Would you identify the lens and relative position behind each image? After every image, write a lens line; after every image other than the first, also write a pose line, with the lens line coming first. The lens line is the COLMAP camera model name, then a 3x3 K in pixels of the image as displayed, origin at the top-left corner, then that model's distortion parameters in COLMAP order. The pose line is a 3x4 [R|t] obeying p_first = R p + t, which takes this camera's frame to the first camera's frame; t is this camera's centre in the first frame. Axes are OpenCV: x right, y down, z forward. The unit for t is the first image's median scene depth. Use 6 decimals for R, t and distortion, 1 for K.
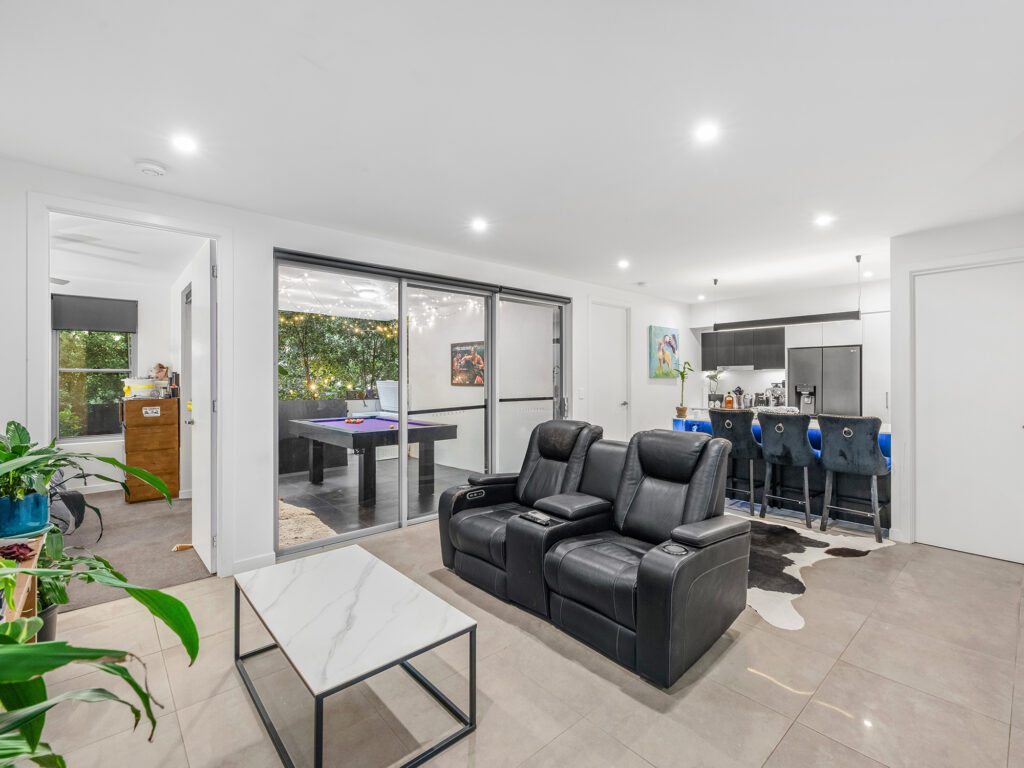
lens RADIAL K [[464.4, 0, 529.7], [0, 464.4, 376.3], [0, 0, 1]] dist [-0.001523, -0.000484]
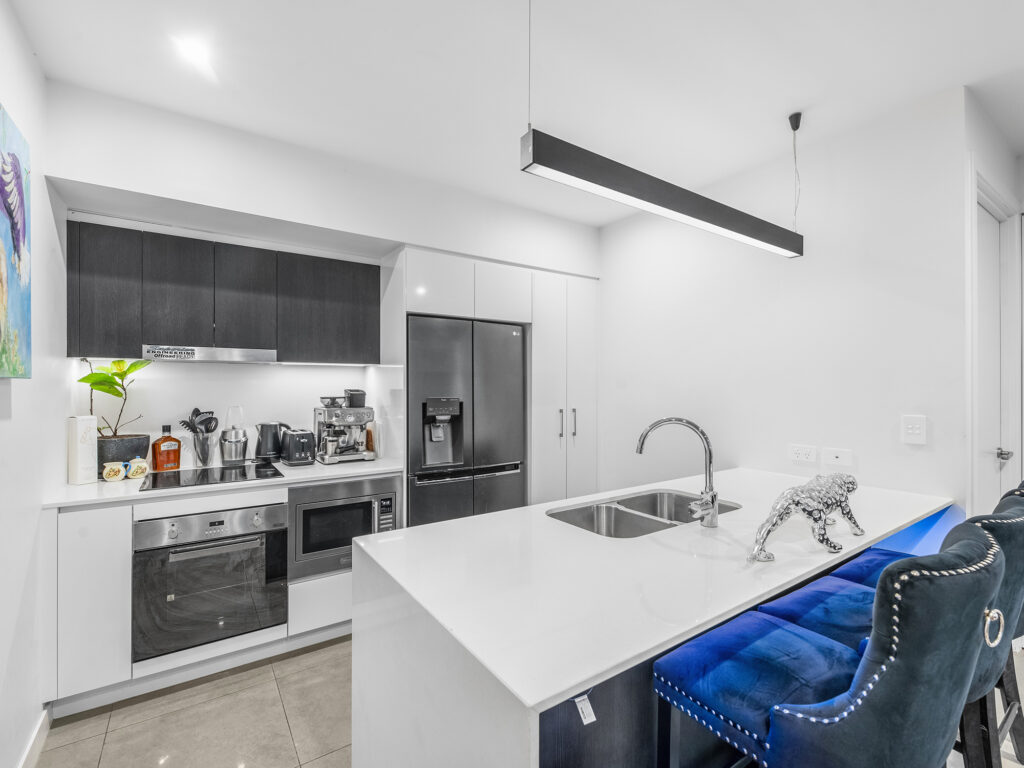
lens RADIAL K [[464.4, 0, 511.1], [0, 464.4, 385.2], [0, 0, 1]] dist [-0.001523, -0.000484]
pose [[0.146526, 0.002451, 0.989204, 0.144946], [-0.004297, 0.999989, -0.001842, 0.004215], [-0.989197, -0.003981, 0.146535, 0.749804]]
